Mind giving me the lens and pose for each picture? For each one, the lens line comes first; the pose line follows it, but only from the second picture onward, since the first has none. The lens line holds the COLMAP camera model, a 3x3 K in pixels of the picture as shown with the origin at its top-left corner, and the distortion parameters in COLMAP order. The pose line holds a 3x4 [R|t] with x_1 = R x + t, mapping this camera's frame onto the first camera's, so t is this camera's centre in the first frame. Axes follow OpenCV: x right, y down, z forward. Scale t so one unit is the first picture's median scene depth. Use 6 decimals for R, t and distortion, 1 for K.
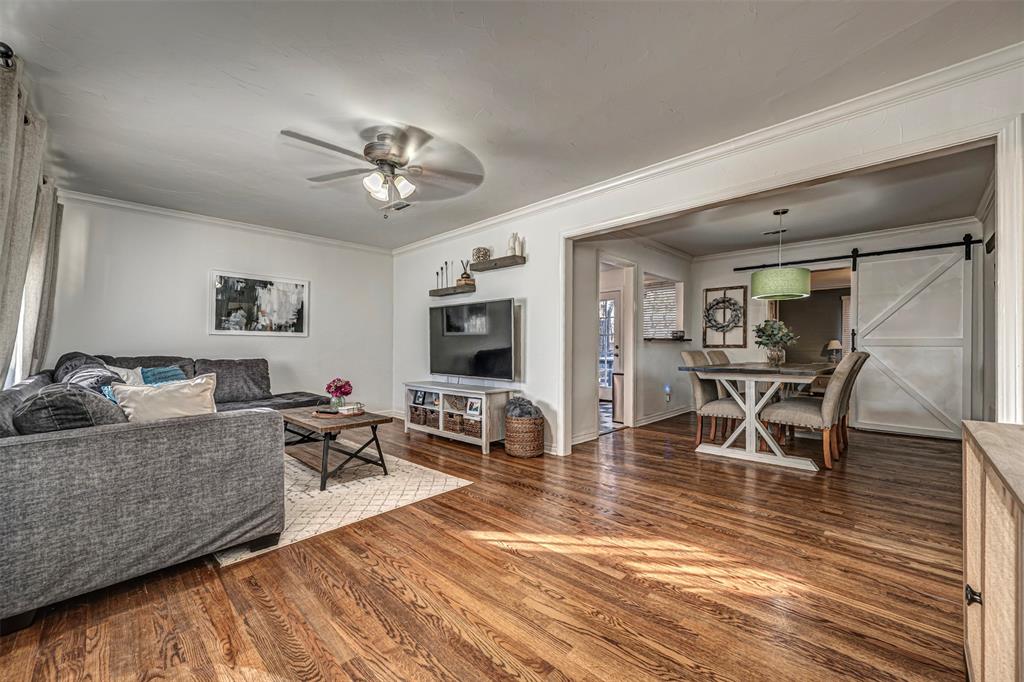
lens RADIAL K [[403.2, 0, 521.2], [0, 403.2, 352.0], [0, 0, 1]] dist [0.000688, -0.000417]
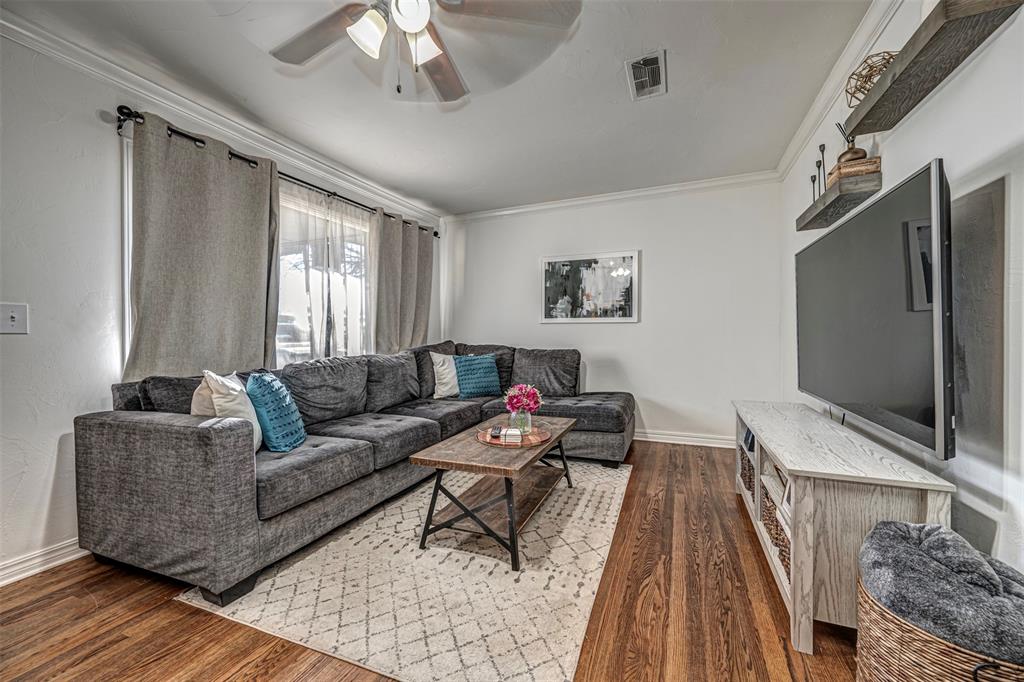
lens RADIAL K [[403.2, 0, 506.9], [0, 403.2, 341.9], [0, 0, 1]] dist [0.000688, -0.000417]
pose [[0.354514, 0.014498, -0.934938, 0.119842], [-0.008046, 0.999890, 0.012454, -0.009355], [0.935016, 0.003107, 0.354592, 0.558138]]
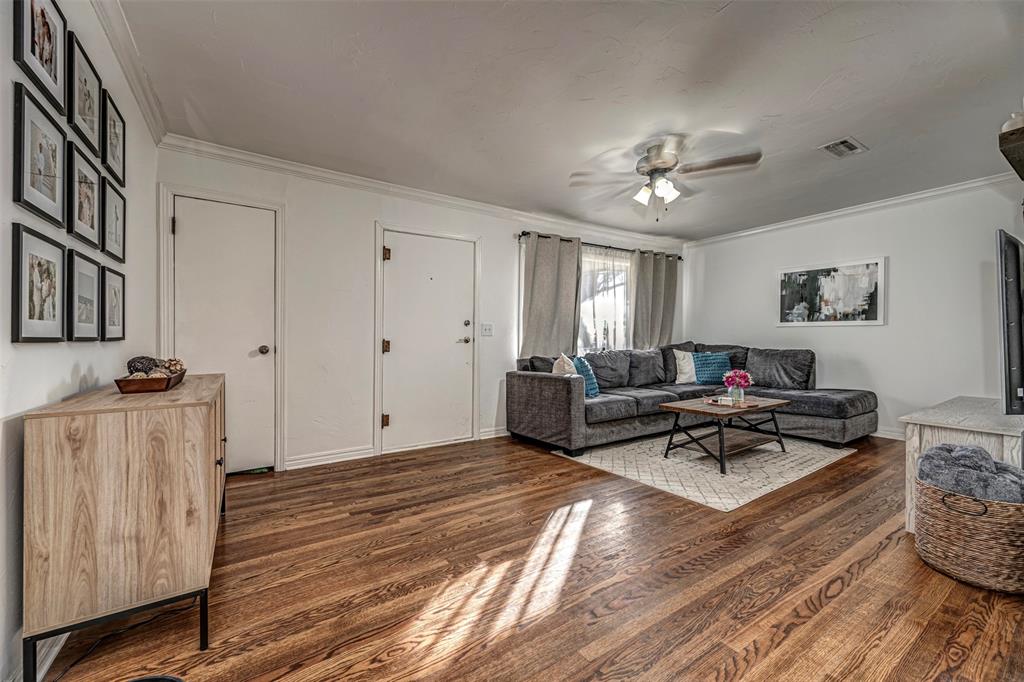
lens RADIAL K [[403.2, 0, 509.4], [0, 403.2, 345.2], [0, 0, 1]] dist [0.000688, -0.000417]
pose [[-0.216440, 0.017501, -0.976139, 0.485089], [-0.011266, 0.999728, 0.020422, -0.006687], [0.976231, 0.015417, -0.216184, 0.500957]]
